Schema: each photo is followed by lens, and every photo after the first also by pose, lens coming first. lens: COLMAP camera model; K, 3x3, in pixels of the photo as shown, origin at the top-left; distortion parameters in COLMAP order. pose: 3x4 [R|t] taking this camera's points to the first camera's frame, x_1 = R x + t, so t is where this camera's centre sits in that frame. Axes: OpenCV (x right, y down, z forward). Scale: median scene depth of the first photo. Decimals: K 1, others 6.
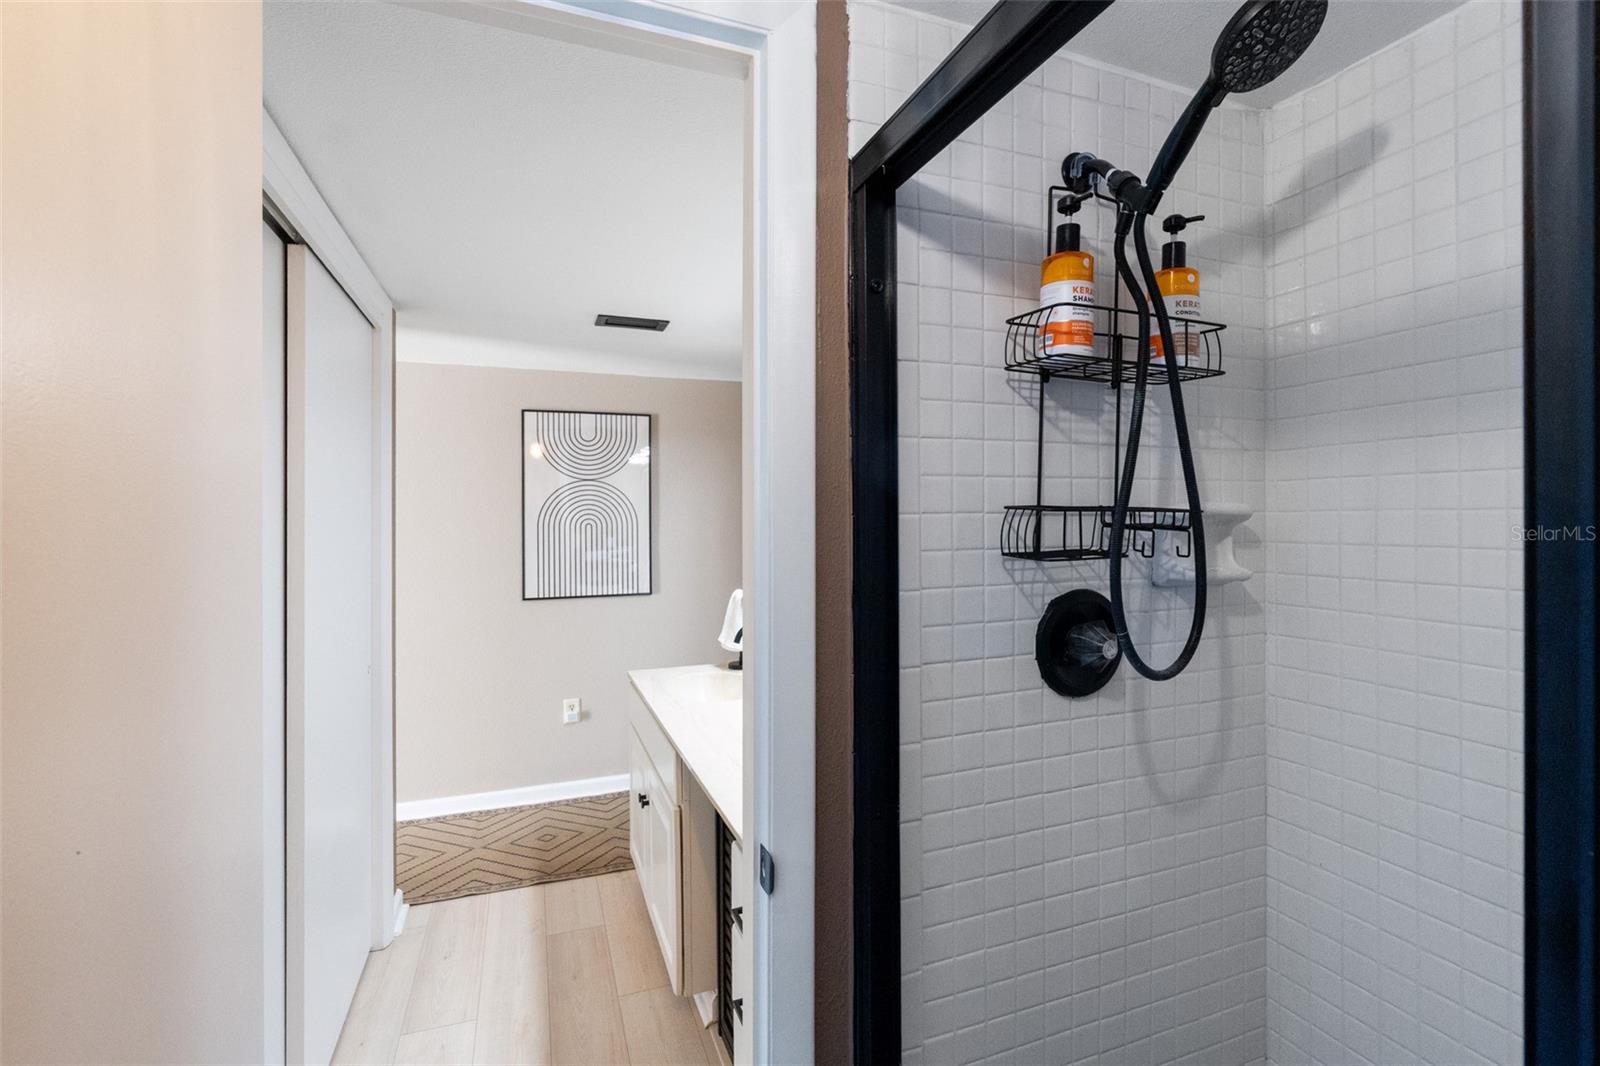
lens RADIAL K [[729.3, 0, 803.2], [0, 729.3, 526.2], [0, 0, 1]] dist [-0.010438, 0.004548]
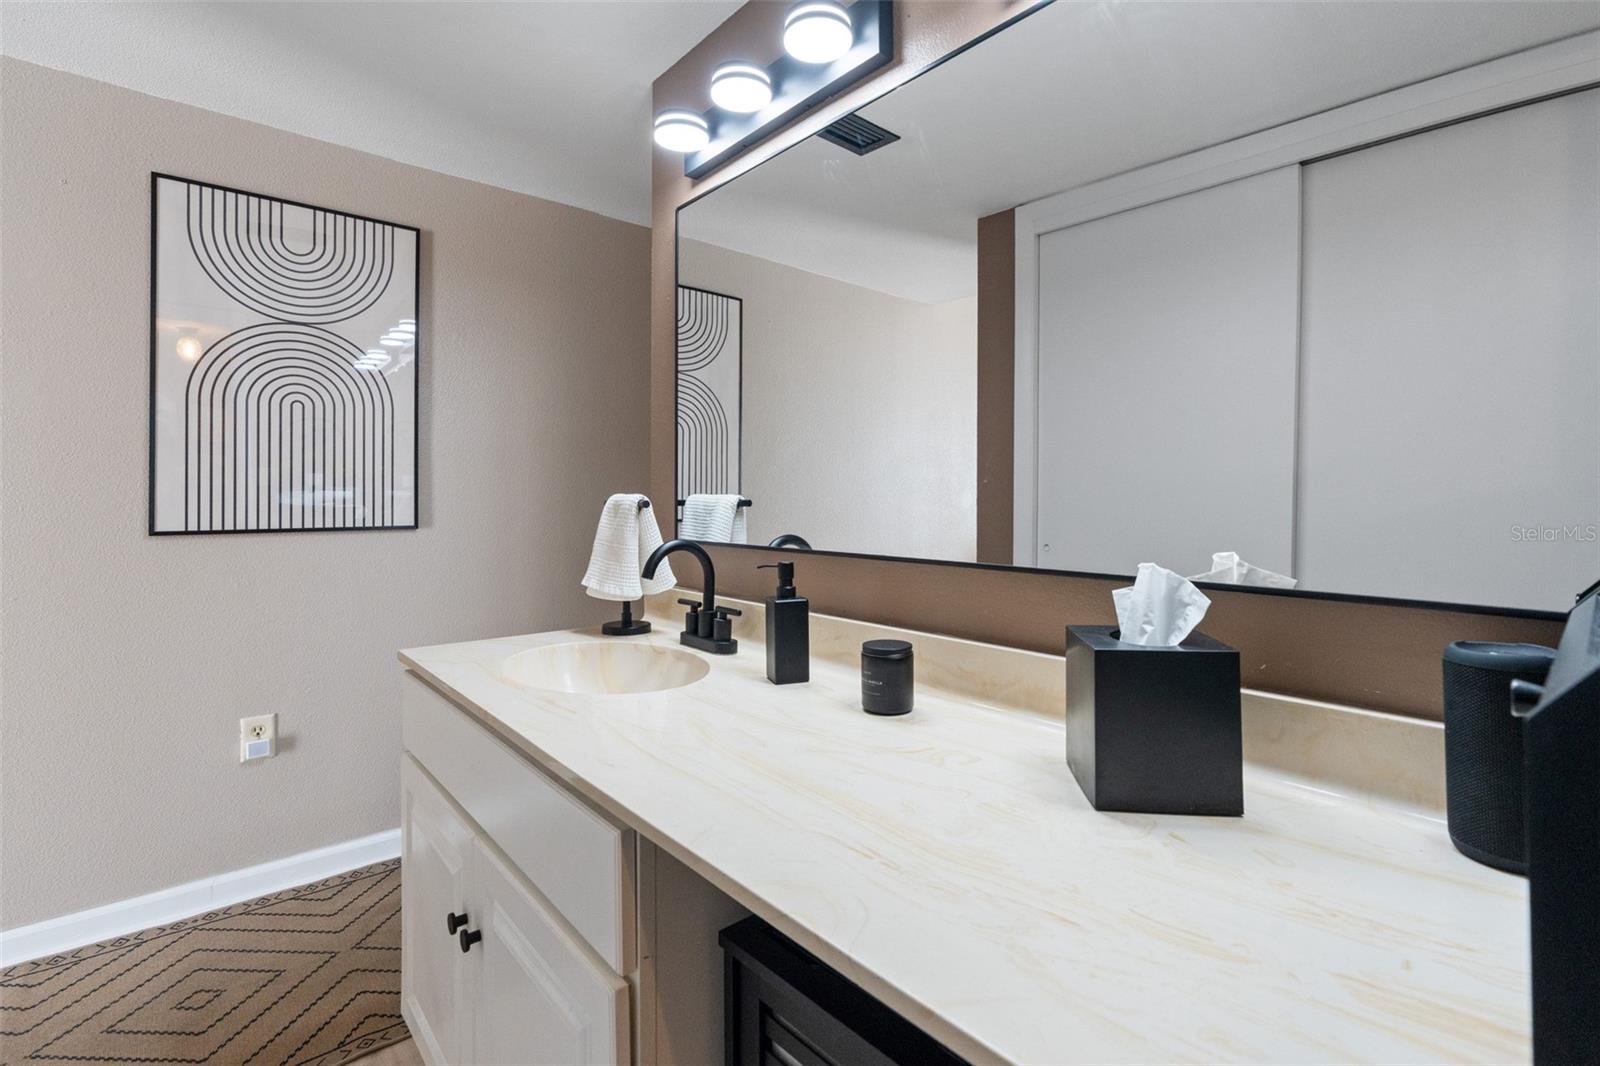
lens RADIAL K [[729.3, 0, 798.3], [0, 729.3, 497.0], [0, 0, 1]] dist [-0.010438, 0.004548]
pose [[0.940286, 0.006762, 0.340319, -0.127456], [-0.001721, 0.999884, -0.015112, 0.083295], [-0.340382, 0.013624, 0.940189, 0.359897]]
